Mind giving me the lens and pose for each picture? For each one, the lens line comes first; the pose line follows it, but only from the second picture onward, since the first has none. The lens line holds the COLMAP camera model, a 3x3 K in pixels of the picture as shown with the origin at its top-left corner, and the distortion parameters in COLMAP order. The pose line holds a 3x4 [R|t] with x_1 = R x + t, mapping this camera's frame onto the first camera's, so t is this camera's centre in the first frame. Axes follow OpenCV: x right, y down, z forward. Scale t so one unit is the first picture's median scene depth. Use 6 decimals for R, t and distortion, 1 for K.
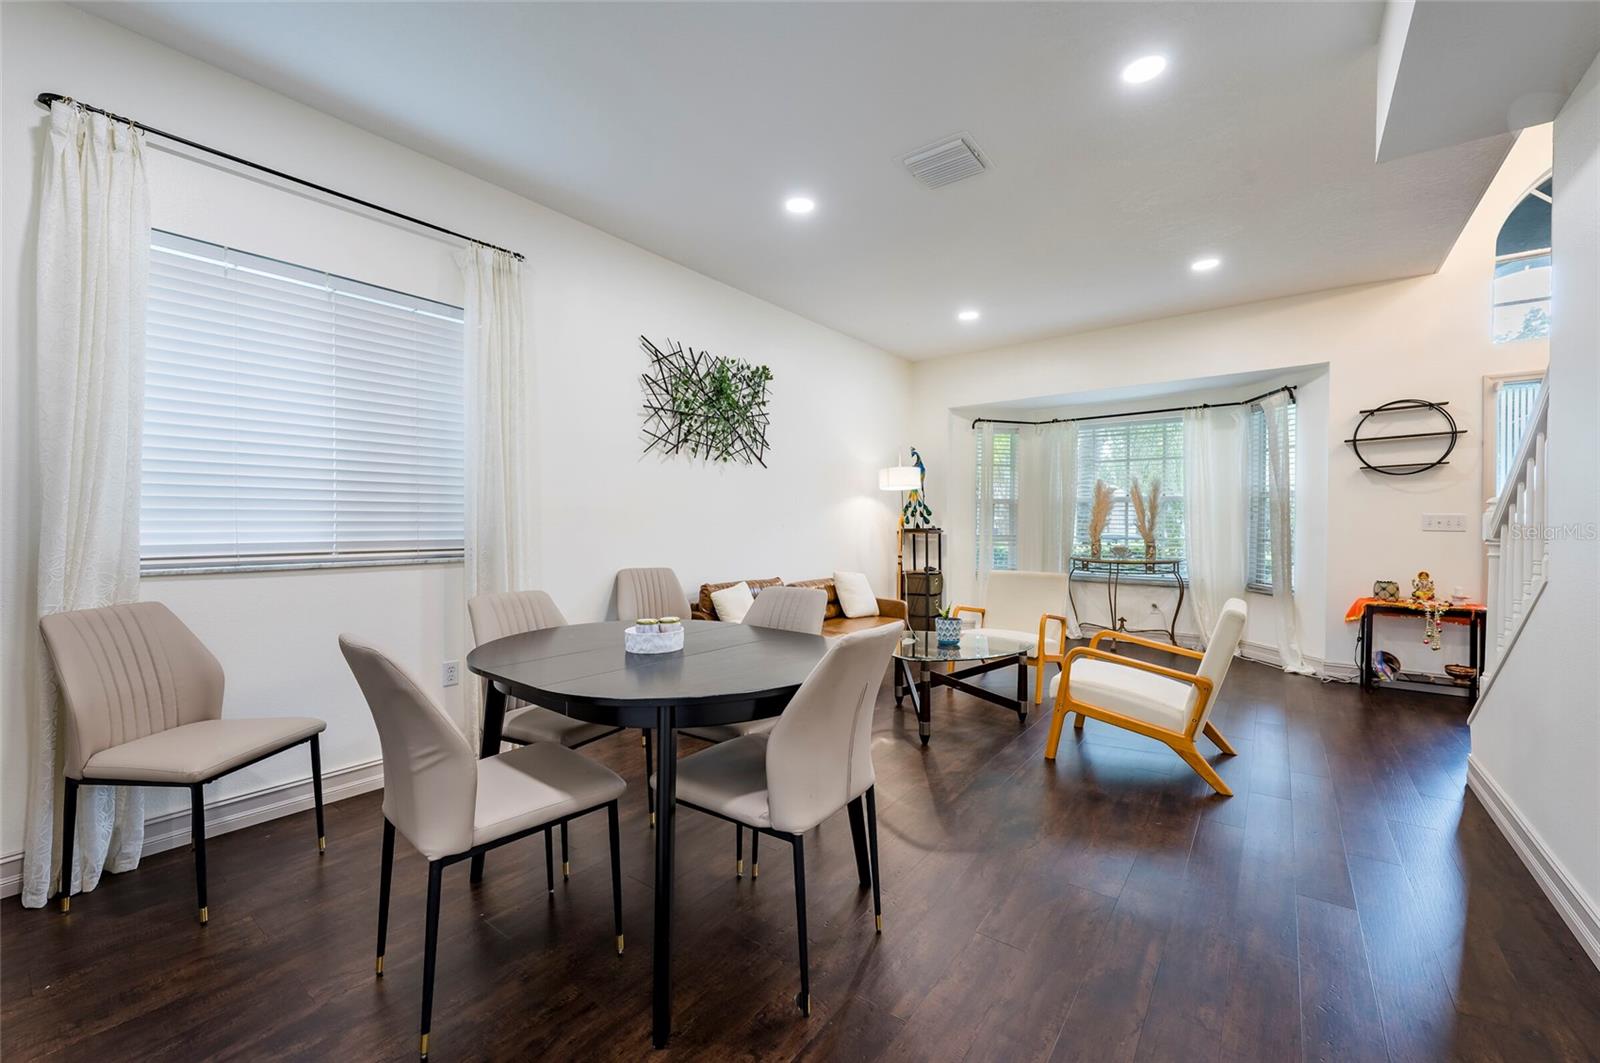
lens RADIAL K [[623.2, 0, 800.0], [0, 623.2, 531.5], [0, 0, 1]] dist [-0.001838, -0.000084]
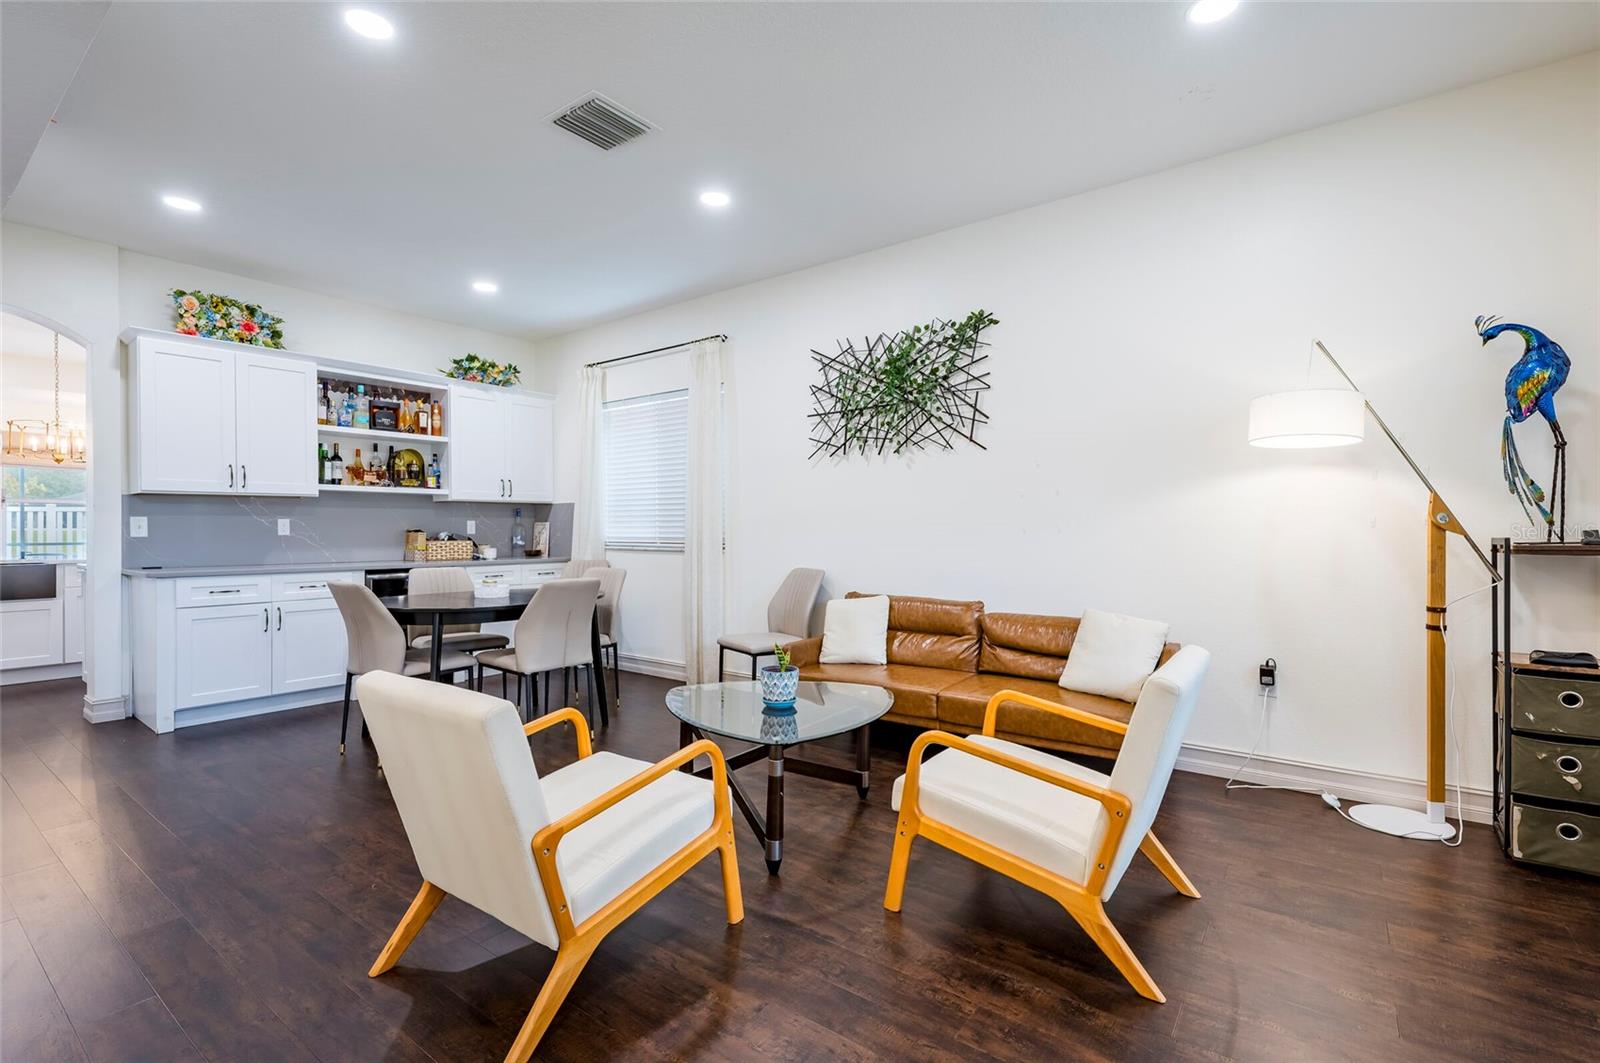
lens RADIAL K [[726.2, 0, 809.2], [0, 726.2, 531.2], [0, 0, 1]] dist [0.003454, -0.000697]
pose [[0.017406, 0.015202, -0.999733, 0.929159], [-0.002756, 0.999881, 0.015156, -0.022693], [0.999845, 0.002491, 0.017446, 0.920861]]
